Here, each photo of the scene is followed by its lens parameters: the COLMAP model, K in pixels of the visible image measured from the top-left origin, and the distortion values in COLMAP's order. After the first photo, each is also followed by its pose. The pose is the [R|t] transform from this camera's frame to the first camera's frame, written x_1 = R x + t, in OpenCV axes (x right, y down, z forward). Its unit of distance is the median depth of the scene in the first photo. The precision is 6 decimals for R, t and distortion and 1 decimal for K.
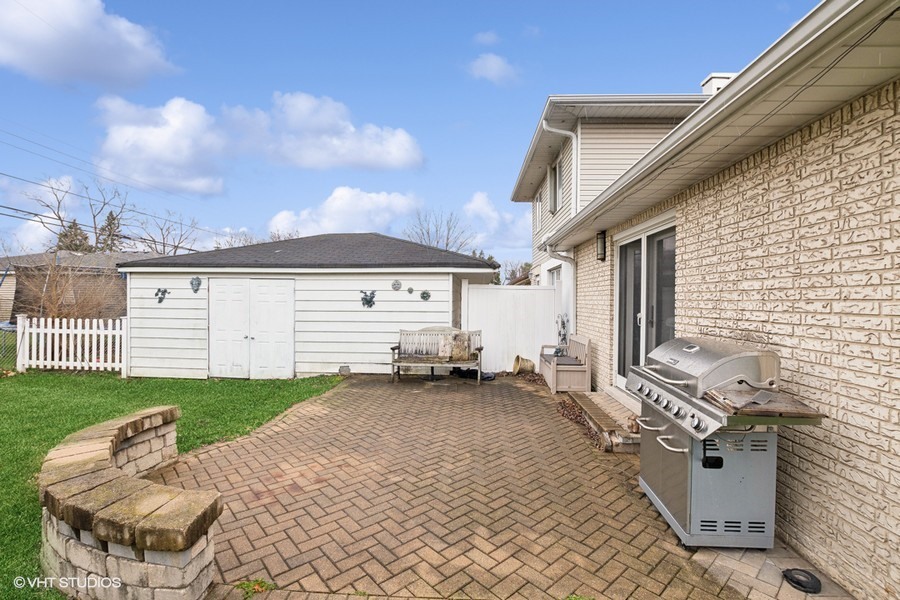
lens RADIAL K [[427.8, 0, 450.0], [0, 427.8, 300.0], [0, 0, 1]] dist [-0.000513, 0.000013]
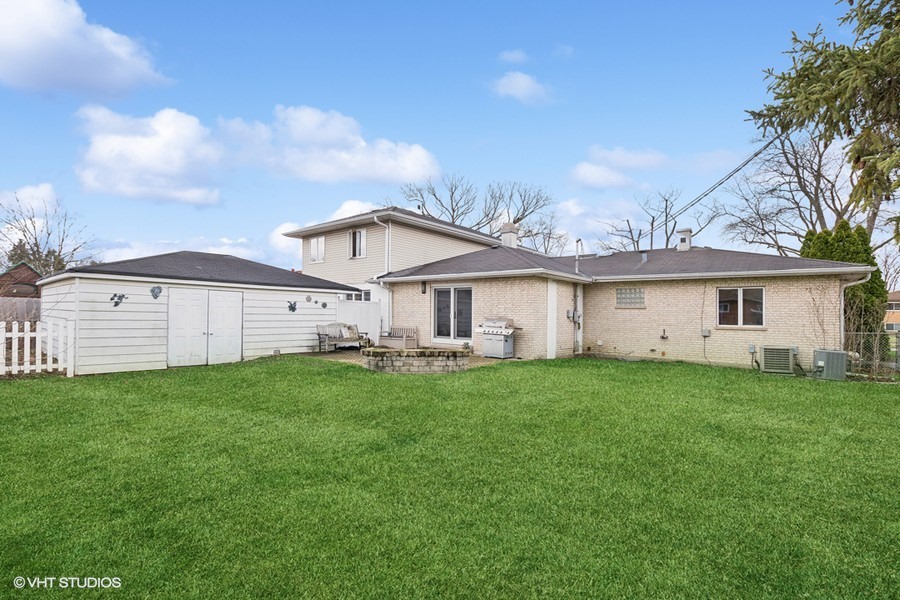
lens RADIAL K [[427.8, 0, 450.0], [0, 427.8, 300.0], [0, 0, 1]] dist [-0.000513, 0.000013]
pose [[0.579610, 0.030080, 0.814338, -1.109521], [-0.017221, 0.999547, -0.024664, 0.002435], [-0.814712, 0.000272, 0.579866, -0.388145]]
